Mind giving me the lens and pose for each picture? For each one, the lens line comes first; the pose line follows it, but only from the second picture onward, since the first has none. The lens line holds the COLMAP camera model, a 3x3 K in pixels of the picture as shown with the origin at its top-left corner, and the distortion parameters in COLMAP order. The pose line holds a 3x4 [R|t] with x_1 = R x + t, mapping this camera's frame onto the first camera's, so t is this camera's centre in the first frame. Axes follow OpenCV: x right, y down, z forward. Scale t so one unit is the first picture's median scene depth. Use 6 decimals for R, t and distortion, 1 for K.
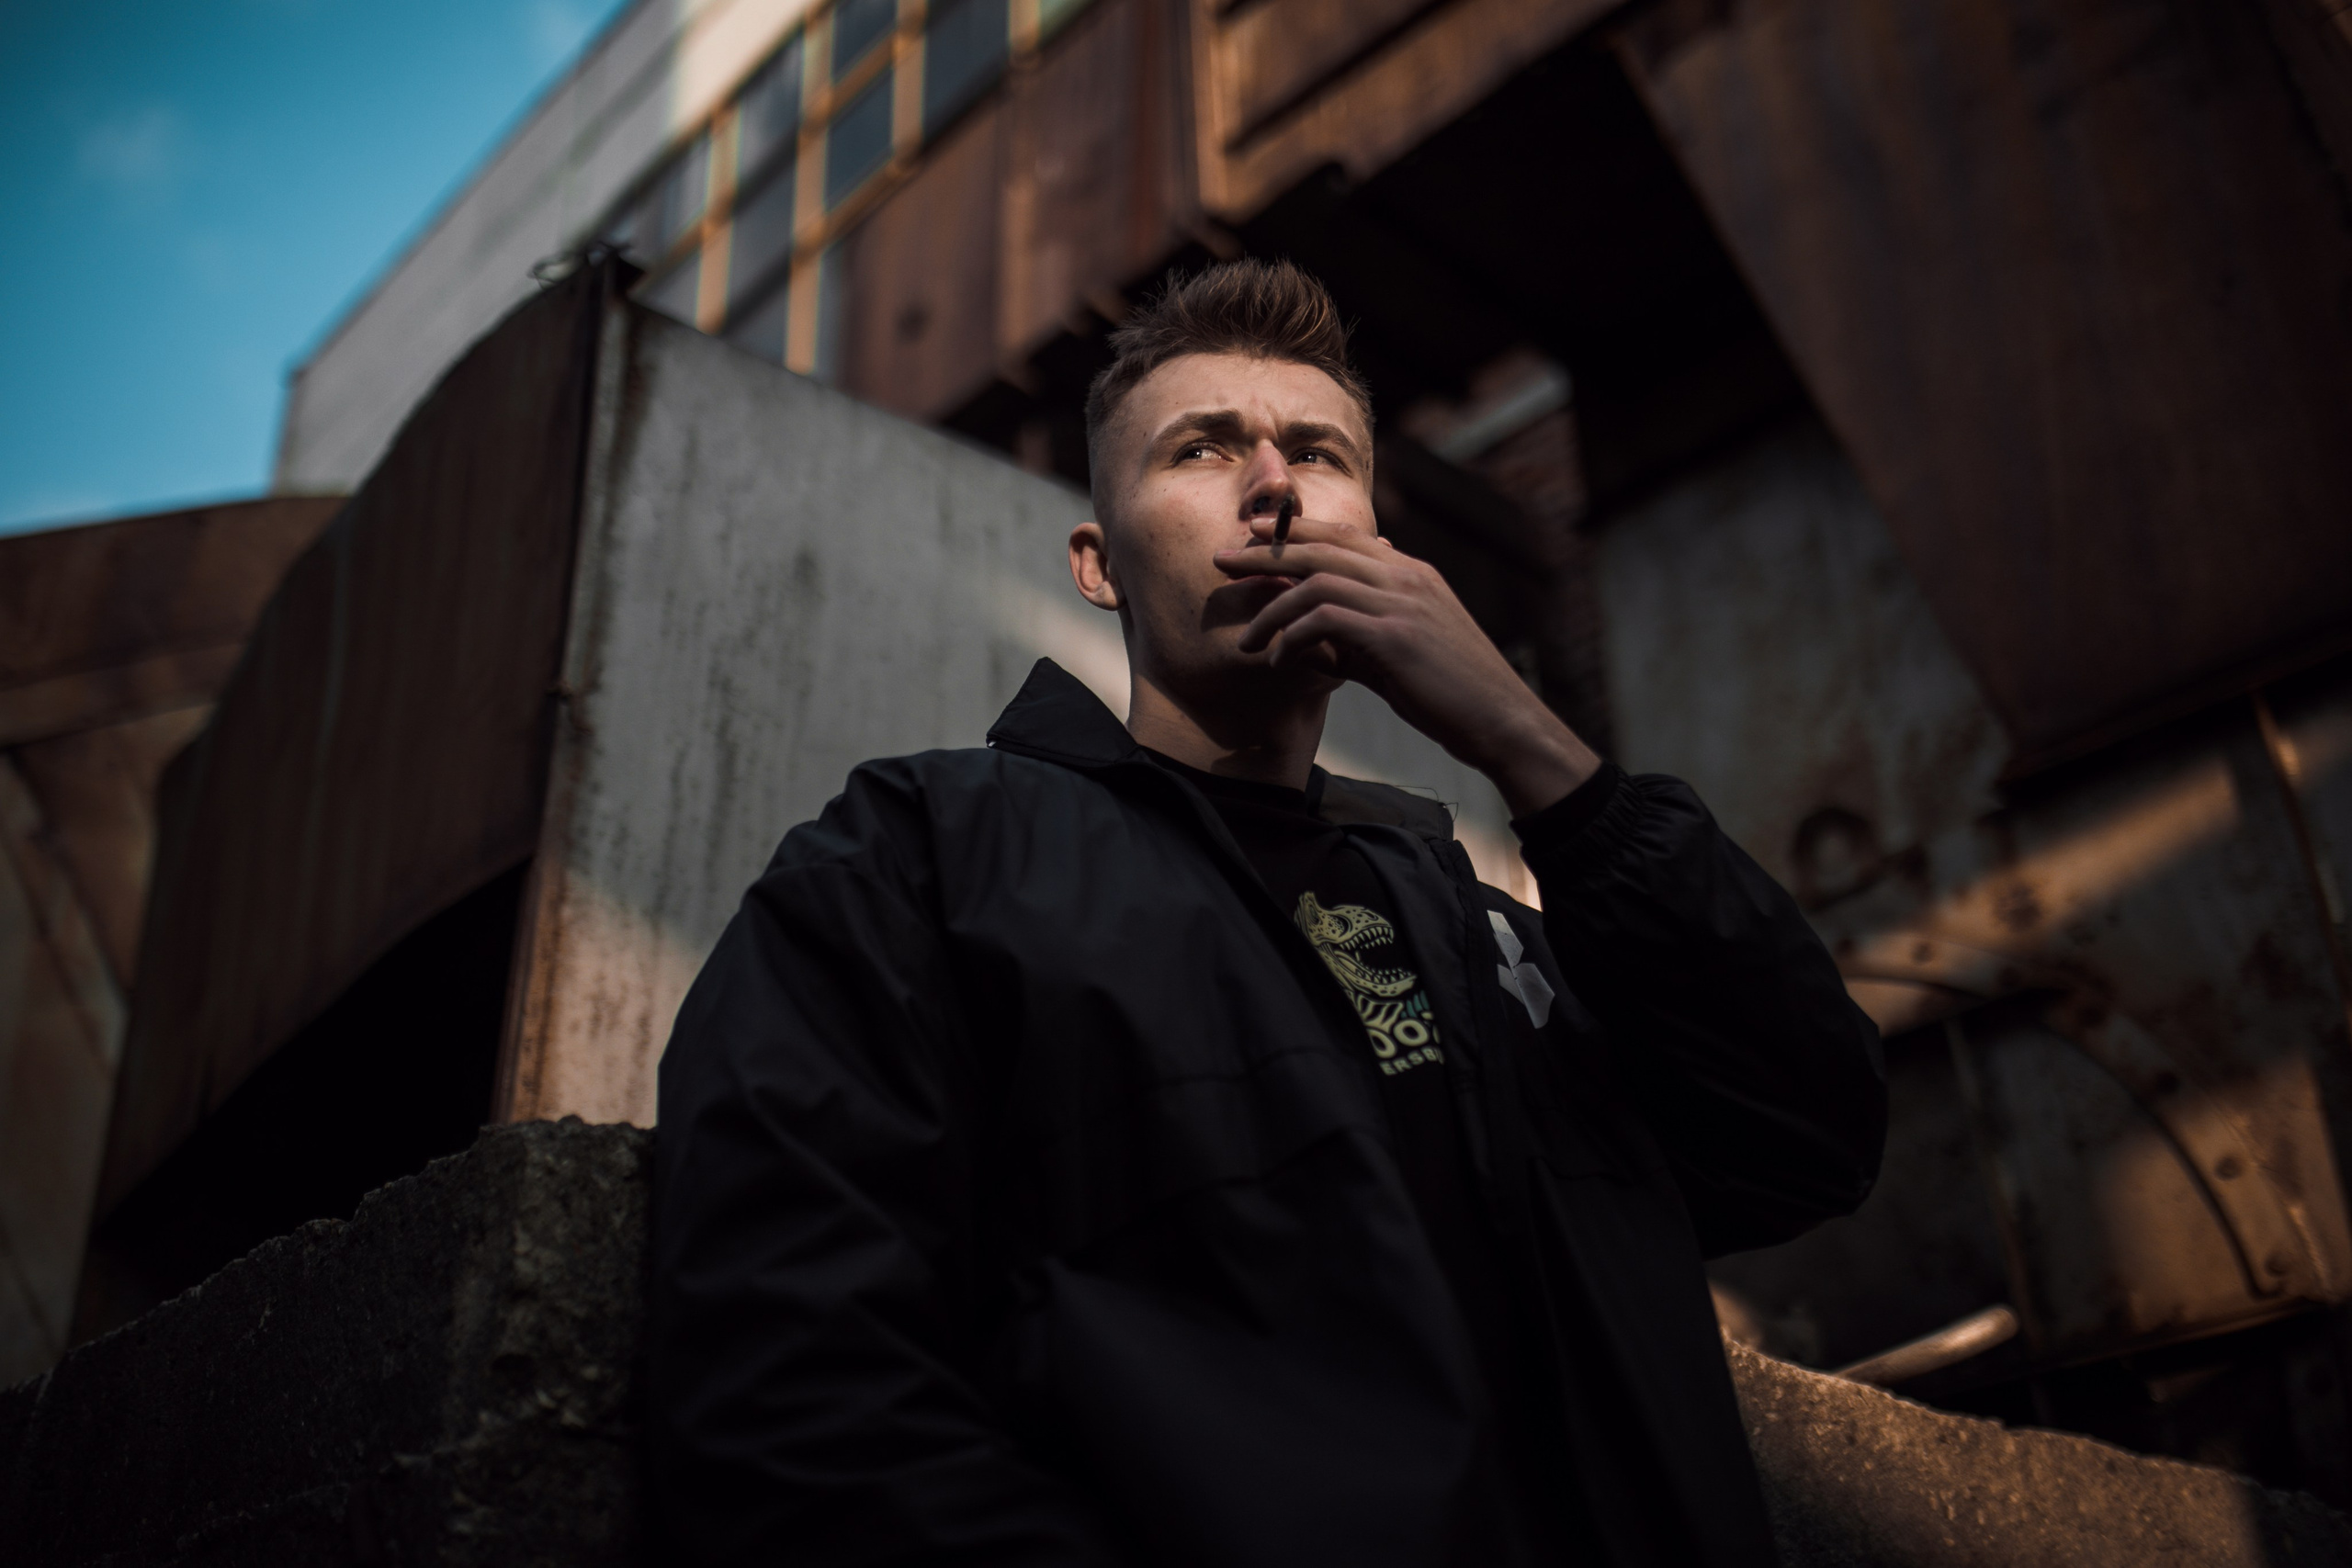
lens RADIAL K [[2462.3, 0, 1230.5], [0, 2462.3, 711.8], [0, 0, 1]] dist [0.006174, 0.000000]
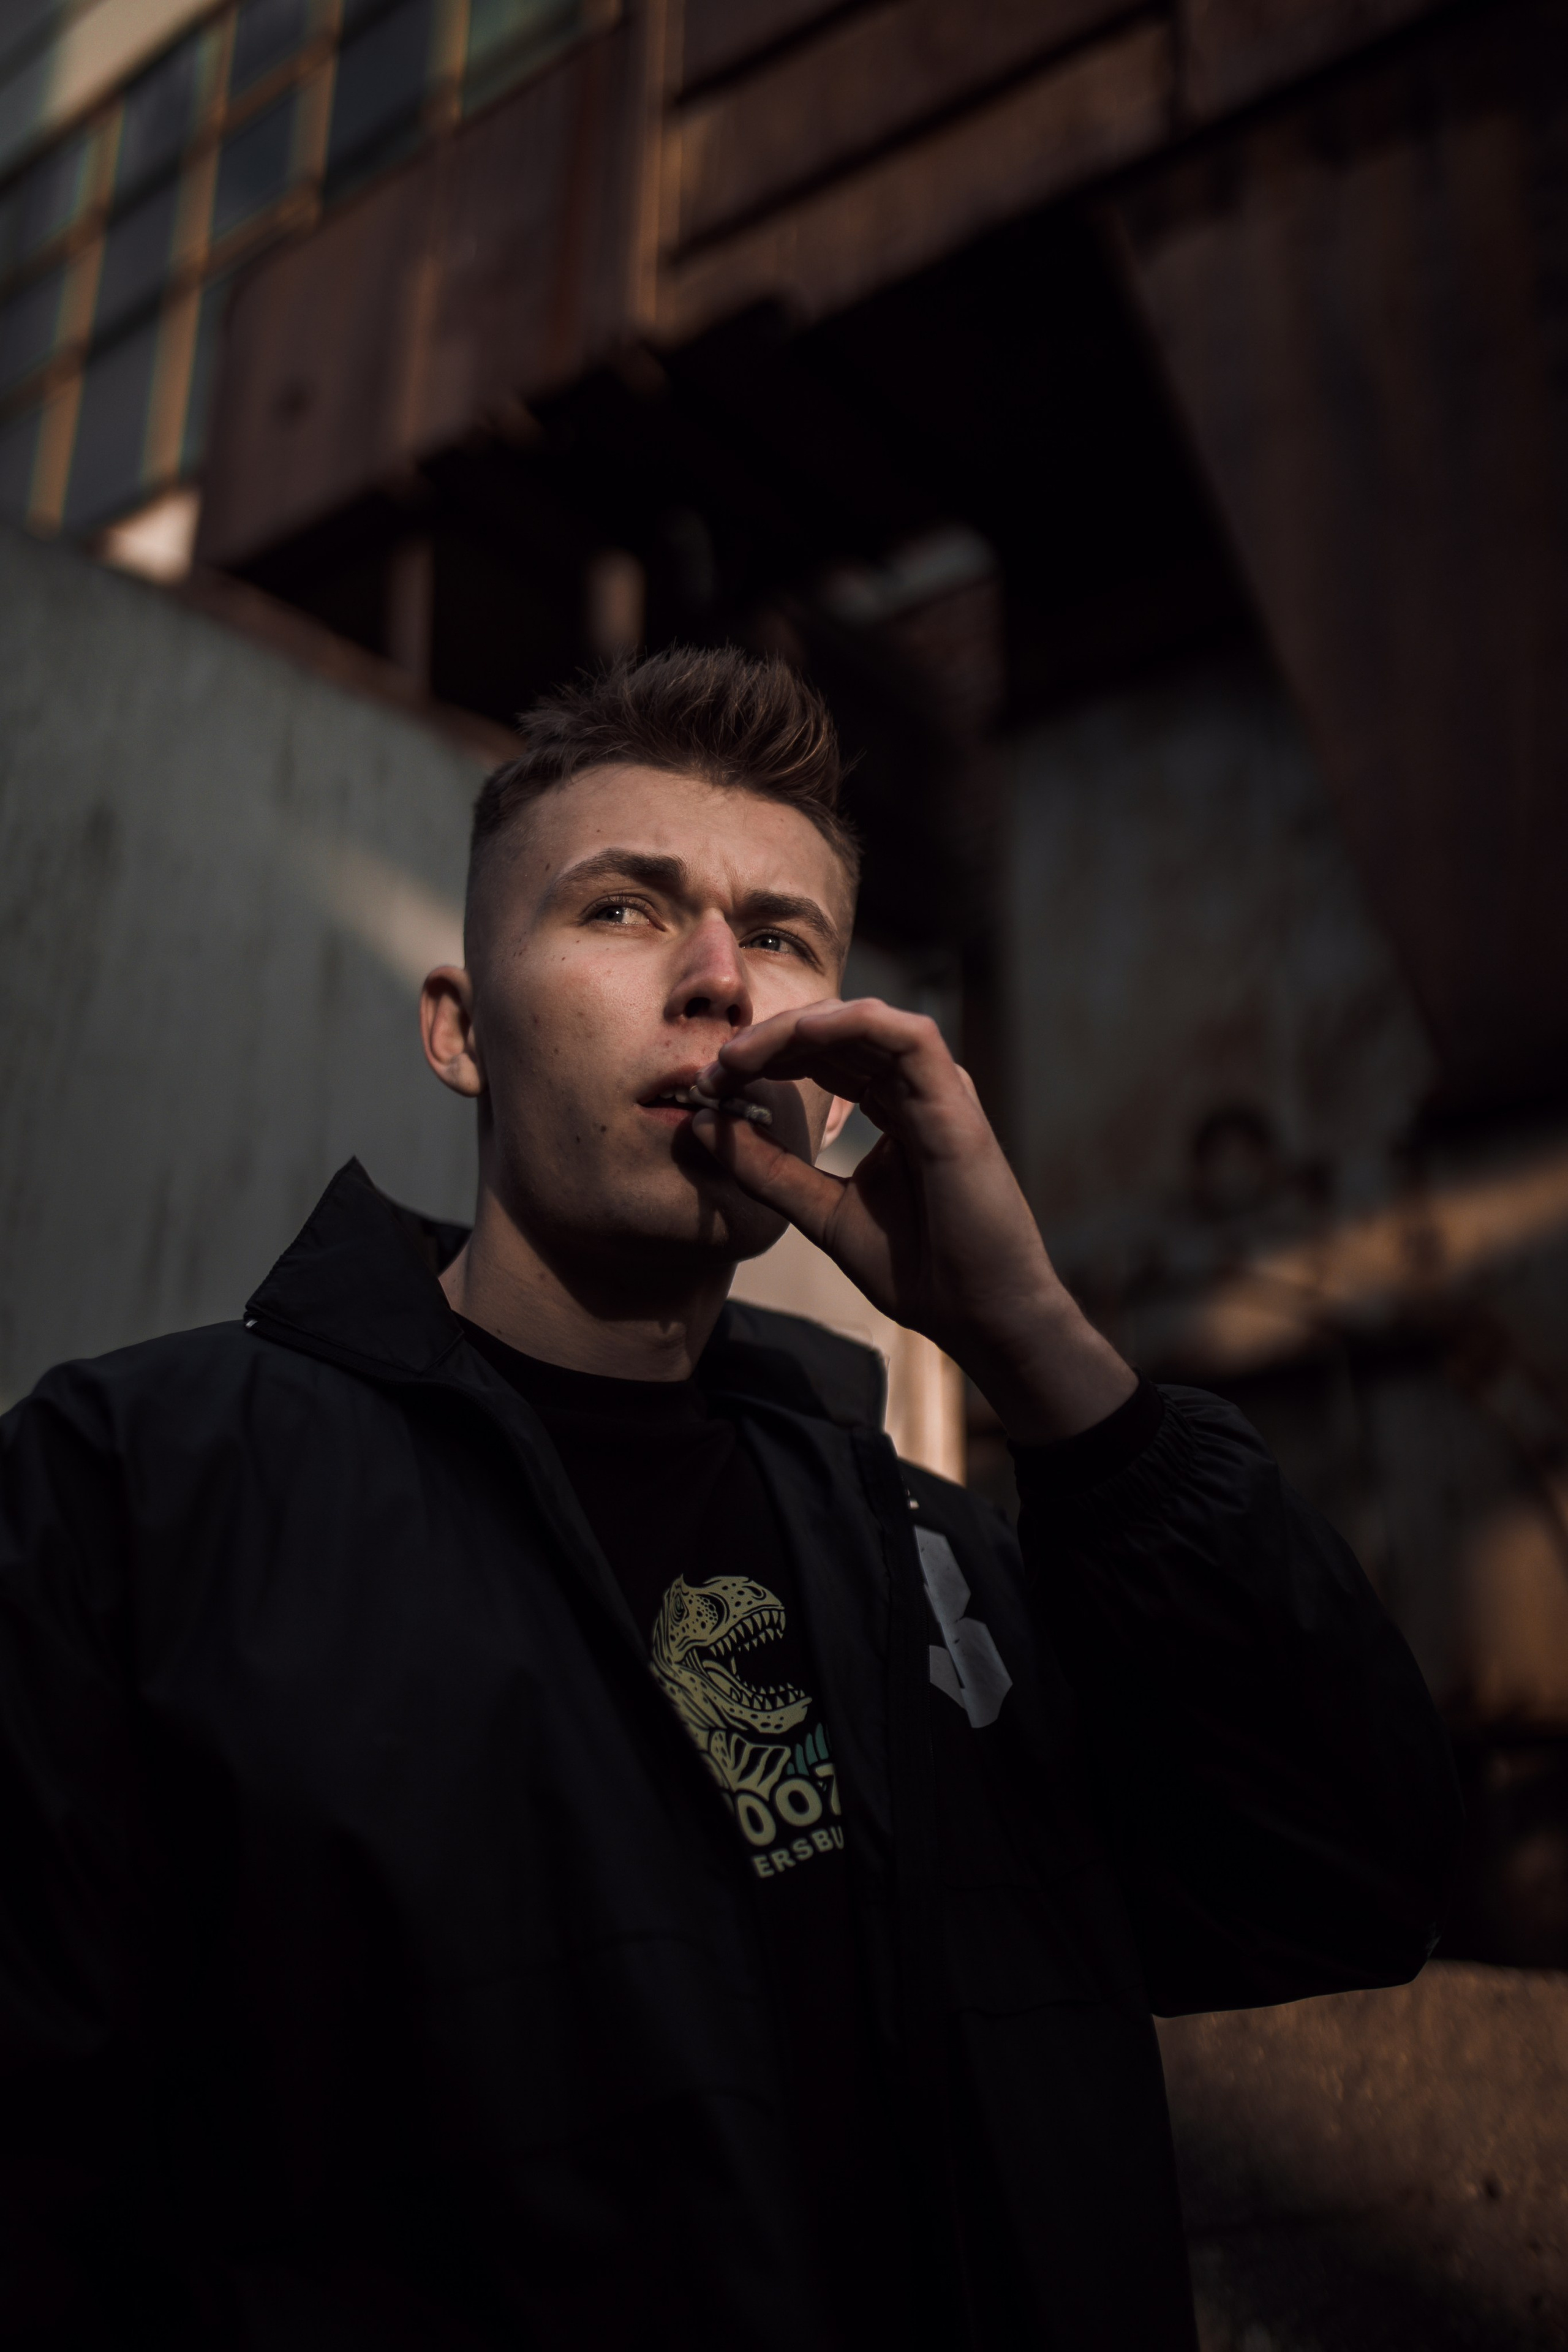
lens RADIAL K [[2462.6, 0, 881.9], [0, 2462.6, 1145.2], [0, 0, 1]] dist [0.006174, 0.000000]
pose [[0.987336, 0.098120, 0.124660, -0.003951], [-0.113649, 0.985718, 0.124270, -0.049409], [-0.110686, -0.136864, 0.984387, 0.096079]]
